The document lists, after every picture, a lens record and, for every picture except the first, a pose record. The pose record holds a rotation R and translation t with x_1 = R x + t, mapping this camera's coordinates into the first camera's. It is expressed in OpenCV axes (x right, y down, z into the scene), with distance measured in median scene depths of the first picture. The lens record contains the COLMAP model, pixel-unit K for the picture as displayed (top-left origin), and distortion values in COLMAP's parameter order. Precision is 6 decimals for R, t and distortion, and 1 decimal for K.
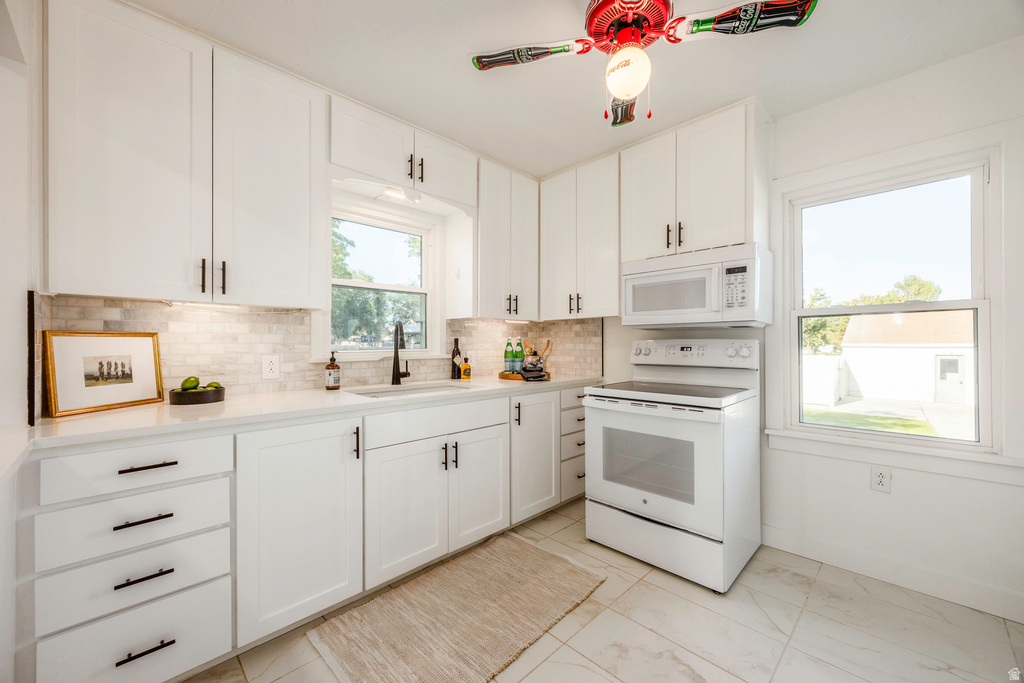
lens RADIAL K [[399.3, 0, 518.3], [0, 399.3, 344.4], [0, 0, 1]] dist [0.005137, -0.001083]
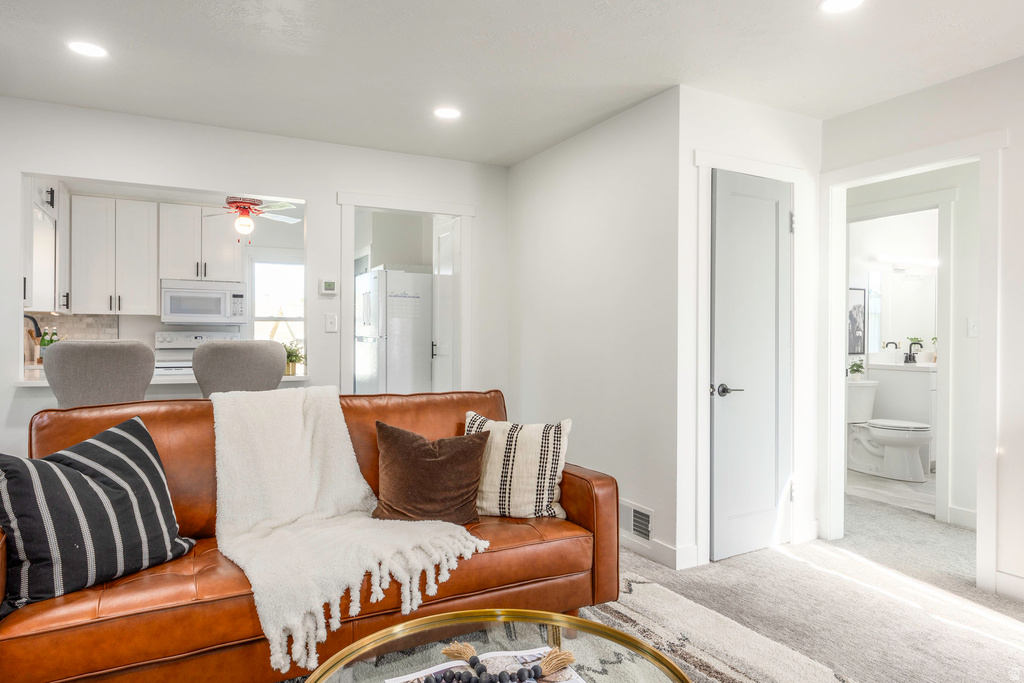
lens RADIAL K [[668.3, 0, 521.4], [0, 668.3, 341.1], [0, 0, 1]] dist [-0.005803, 0.003196]
pose [[0.297443, -0.003923, 0.954731, -1.749394], [-0.007205, 0.999954, 0.006353, -0.002373], [-0.954712, -0.008769, 0.297401, -1.030663]]
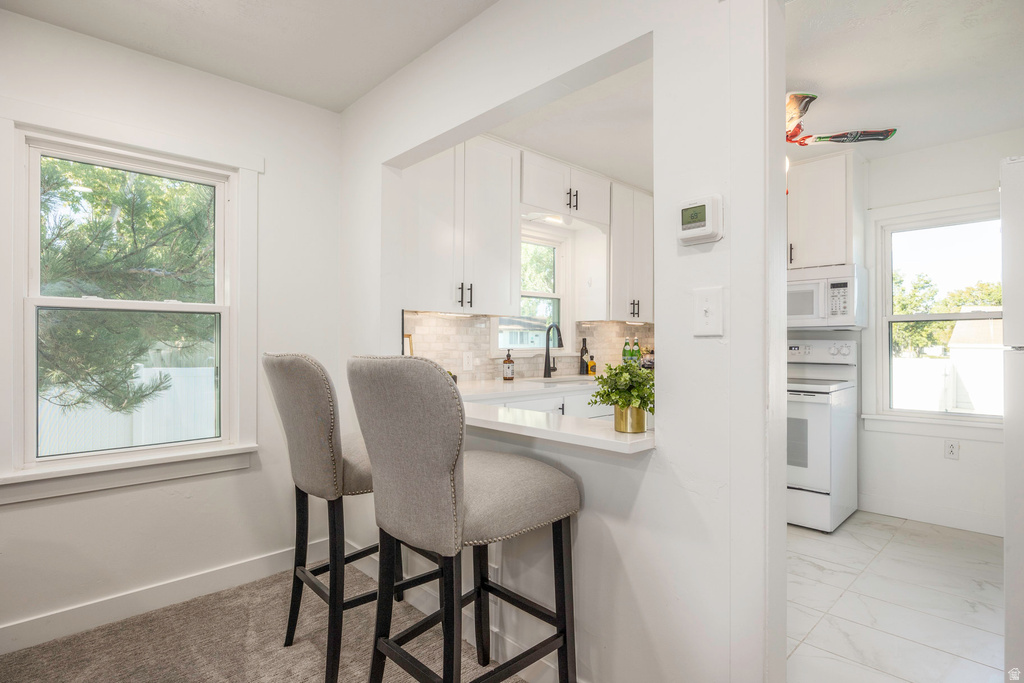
lens RADIAL K [[530.0, 0, 514.9], [0, 530.0, 341.7], [0, 0, 1]] dist [-0.010387, -0.000371]
pose [[0.999826, 0.002838, -0.018425, -0.375015], [-0.002916, 0.999987, -0.004223, 0.001097], [0.018413, 0.004276, 0.999821, -0.573538]]
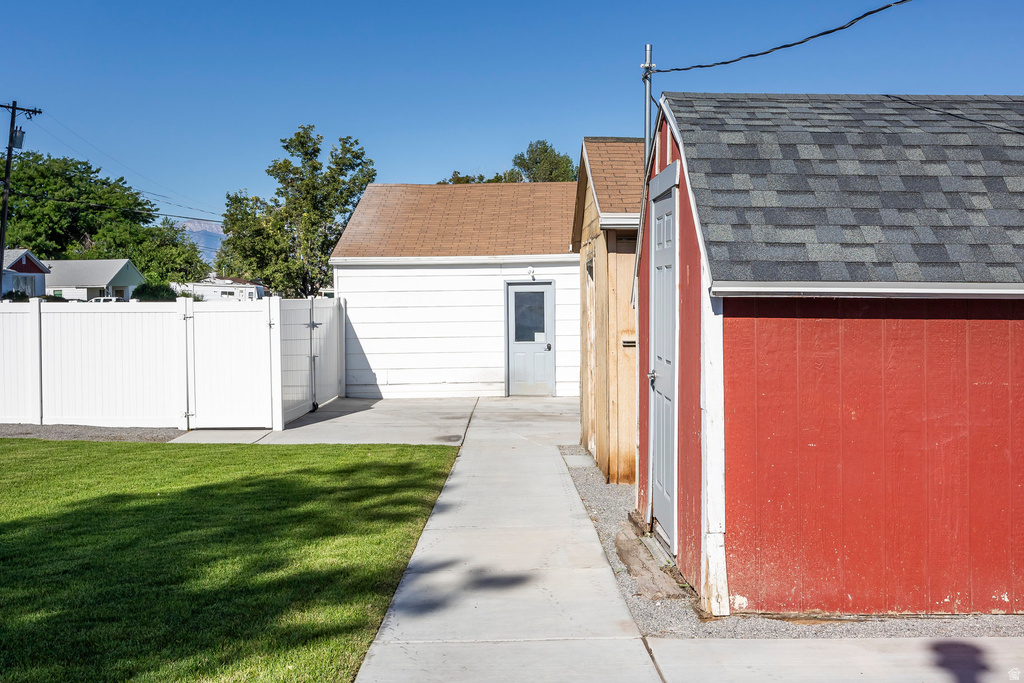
lens RADIAL K [[1107.6, 0, 512.8], [0, 1107.6, 344.1], [0, 0, 1]] dist [-0.019498, 0.000000]
pose [[0.747340, -0.038163, 0.663345, 1.558727], [0.015341, 0.999074, 0.040195, 0.232850], [-0.664265, -0.019863, 0.747233, 0.833499]]
